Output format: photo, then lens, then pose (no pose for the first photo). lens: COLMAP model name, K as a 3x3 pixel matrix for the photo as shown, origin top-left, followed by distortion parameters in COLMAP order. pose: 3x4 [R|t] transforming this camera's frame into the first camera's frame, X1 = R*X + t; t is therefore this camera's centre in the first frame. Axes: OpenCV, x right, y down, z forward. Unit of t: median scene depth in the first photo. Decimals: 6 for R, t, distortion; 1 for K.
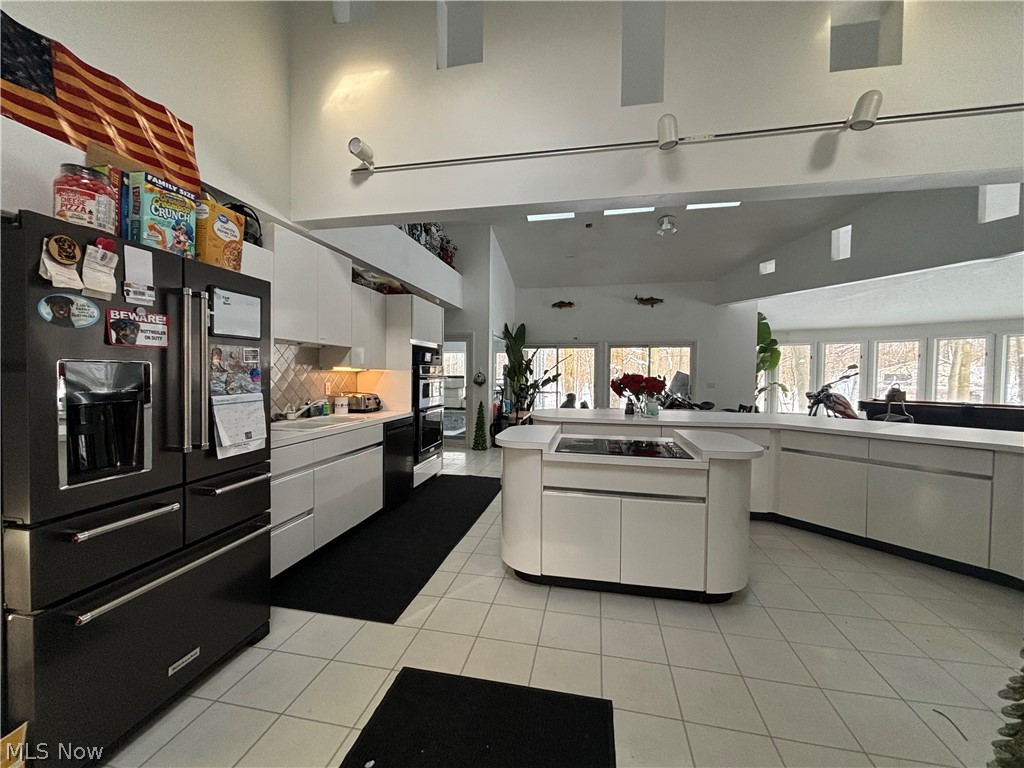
lens RADIAL K [[410.9, 0, 510.5], [0, 410.9, 386.1], [0, 0, 1]] dist [-0.001974, 0.000757]
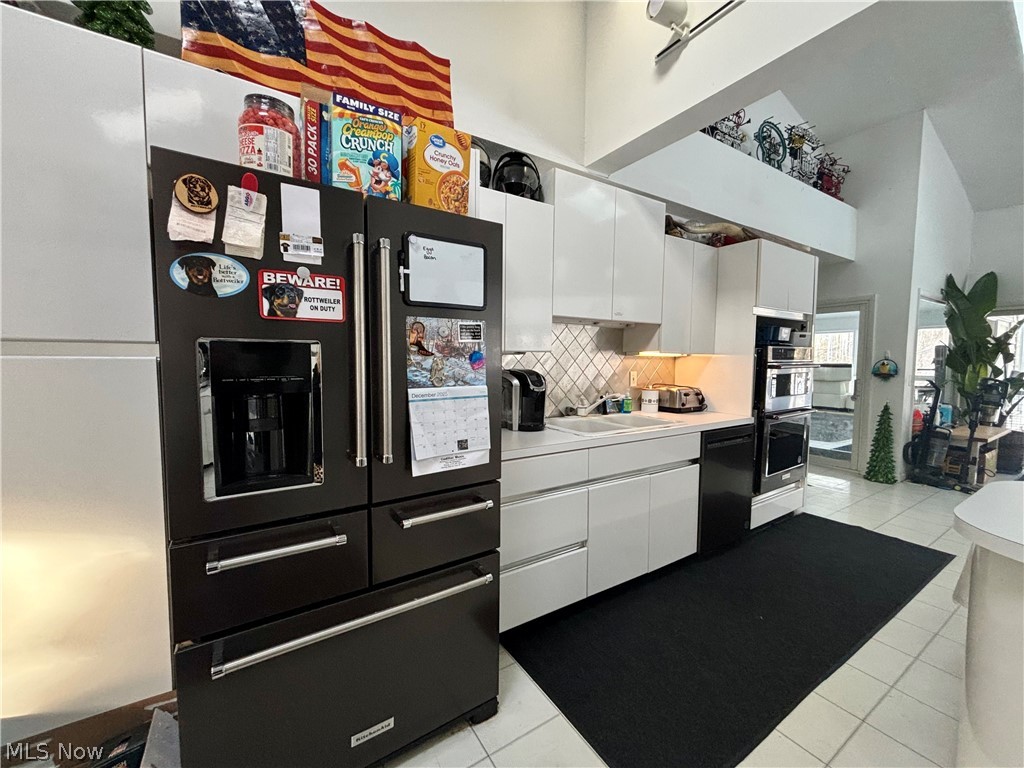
lens RADIAL K [[410.9, 0, 510.9], [0, 410.9, 385.9], [0, 0, 1]] dist [-0.001974, 0.000757]
pose [[0.693865, 0.039693, -0.719010, -0.051757], [-0.019726, 0.999153, 0.036122, -0.006073], [0.719834, -0.010880, 0.694061, 0.387970]]
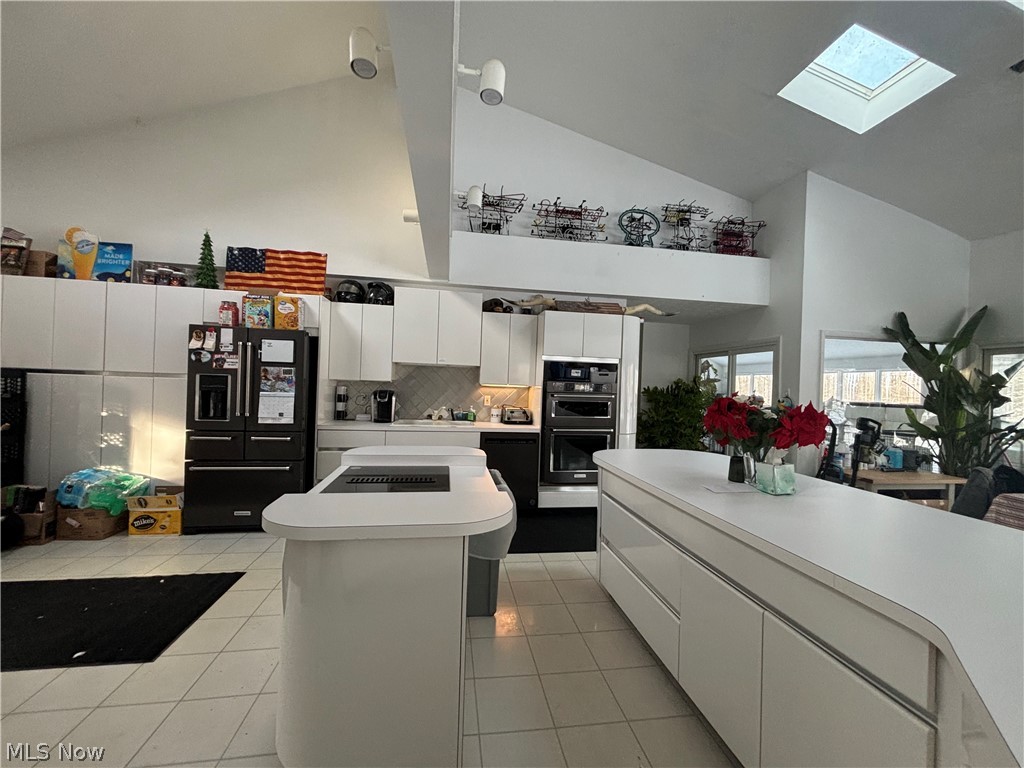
lens RADIAL K [[410.9, 0, 509.7], [0, 410.9, 384.4], [0, 0, 1]] dist [-0.001974, 0.000757]
pose [[0.345853, 0.002645, -0.938285, 1.007017], [-0.061120, 0.997936, -0.019715, -0.029871], [0.936296, 0.064166, 0.345301, 0.897936]]
